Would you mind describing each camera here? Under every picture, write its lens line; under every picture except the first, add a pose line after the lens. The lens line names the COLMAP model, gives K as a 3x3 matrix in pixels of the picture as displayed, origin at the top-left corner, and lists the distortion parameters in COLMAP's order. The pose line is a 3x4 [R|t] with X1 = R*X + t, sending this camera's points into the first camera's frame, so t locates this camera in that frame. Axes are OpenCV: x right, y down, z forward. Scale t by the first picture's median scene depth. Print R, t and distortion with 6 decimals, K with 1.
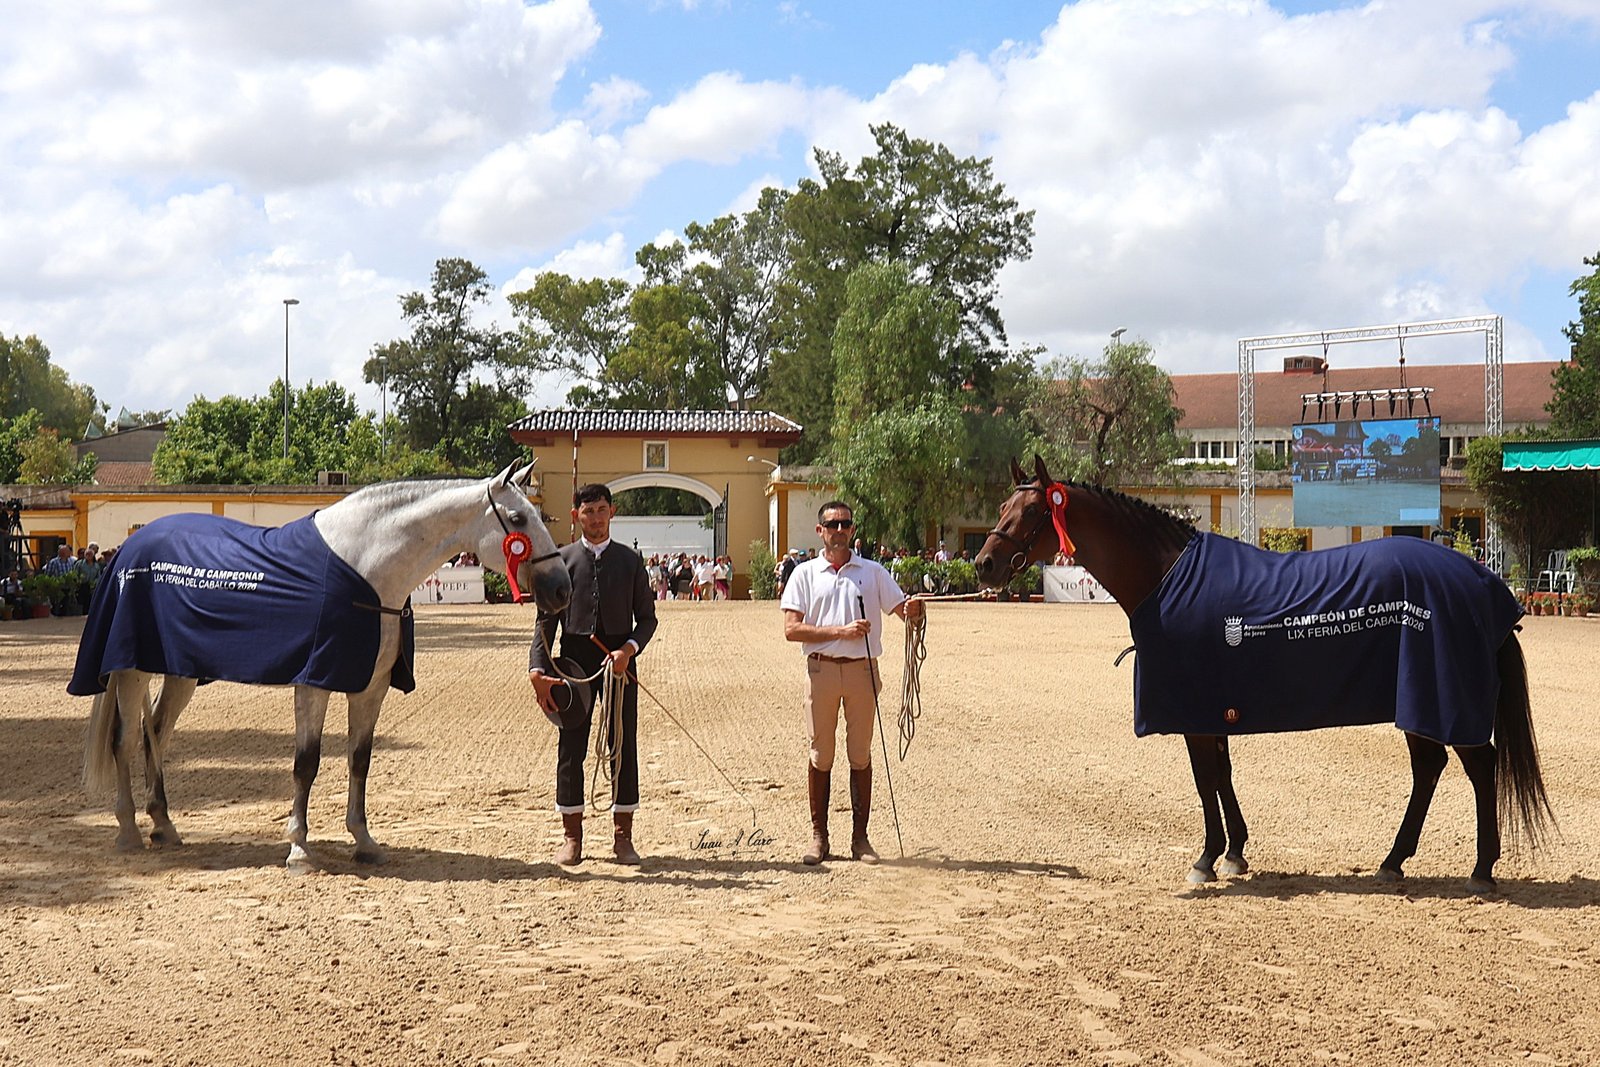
lens RADIAL K [[2050.5, 0, 869.3], [0, 2050.5, 531.4], [0, 0, 1]] dist [-0.020364, 0.226678]
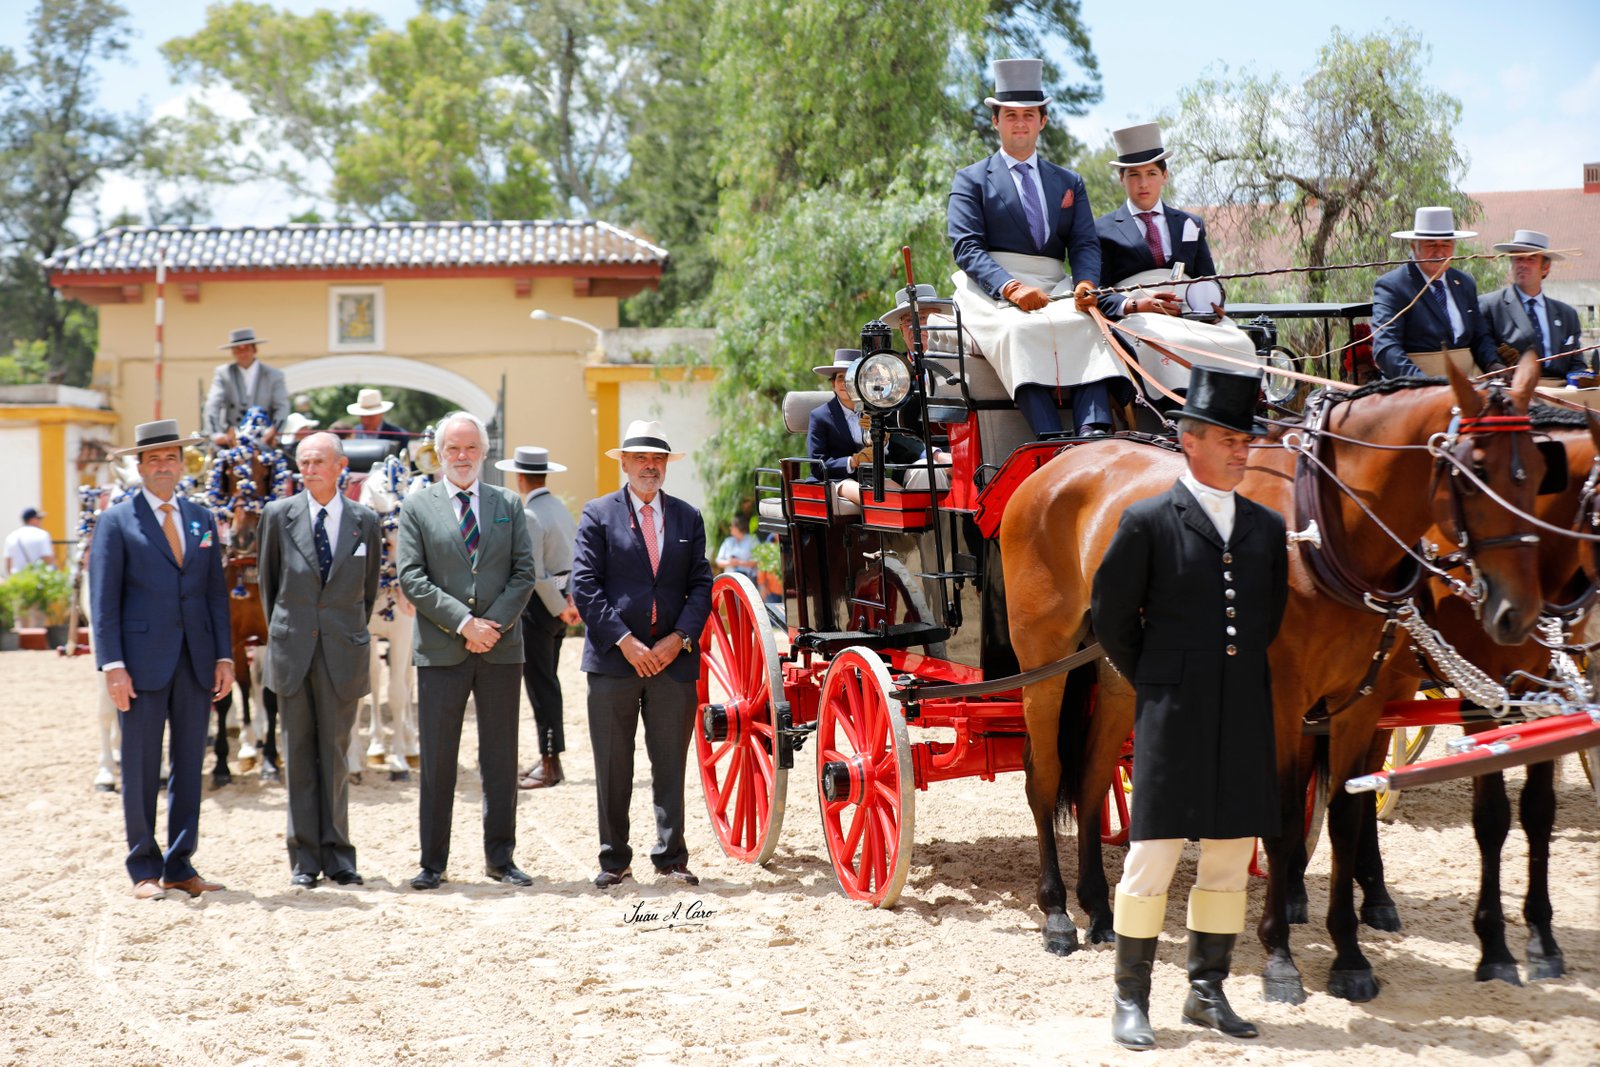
lens RADIAL K [[2430.5, 0, 800.0], [0, 2430.5, 533.5], [0, 0, 1]] dist [-0.051430, -0.063479]
pose [[0.998351, -0.015248, -0.055340, 0.029022], [0.016381, 0.999664, 0.020083, 0.003249], [0.055015, -0.020957, 0.998266, 0.457542]]
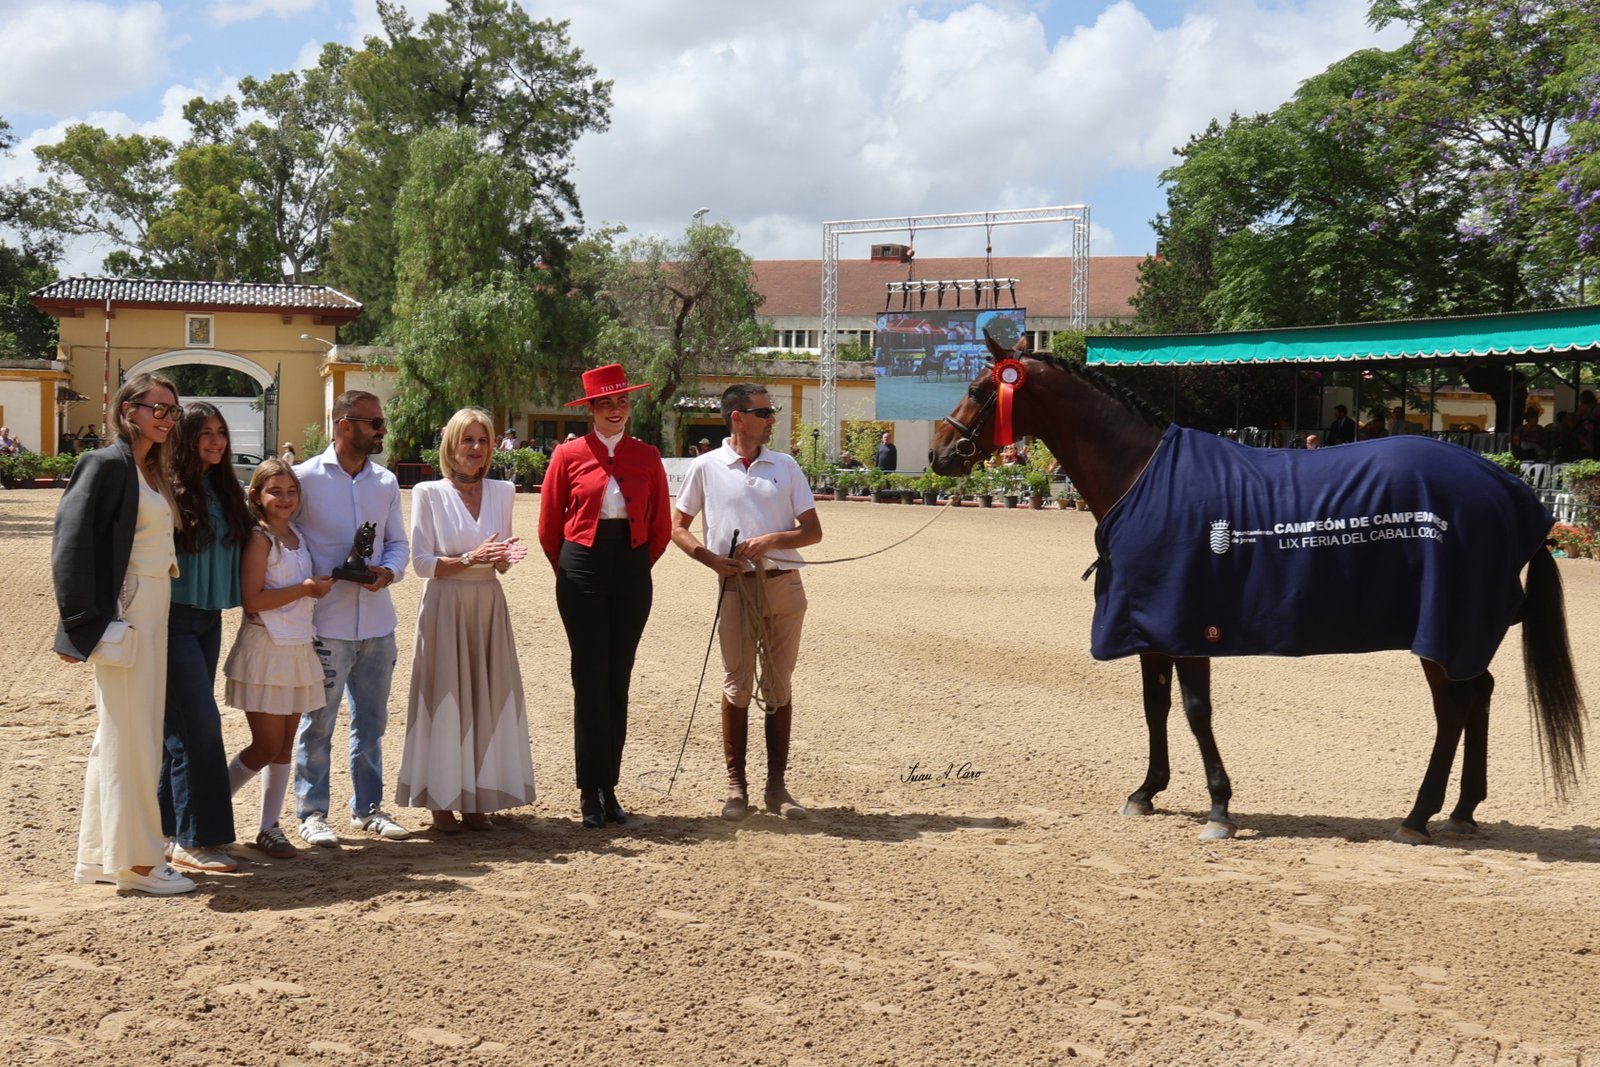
lens RADIAL K [[2102.2, 0, 733.3], [0, 2102.2, 535.7], [0, 0, 1]] dist [0.064214, 0.091795]
pose [[0.990886, 0.009187, 0.134387, 0.007105], [-0.016551, 0.998415, 0.053785, 0.000149], [-0.133679, -0.055519, 0.989468, 0.021992]]
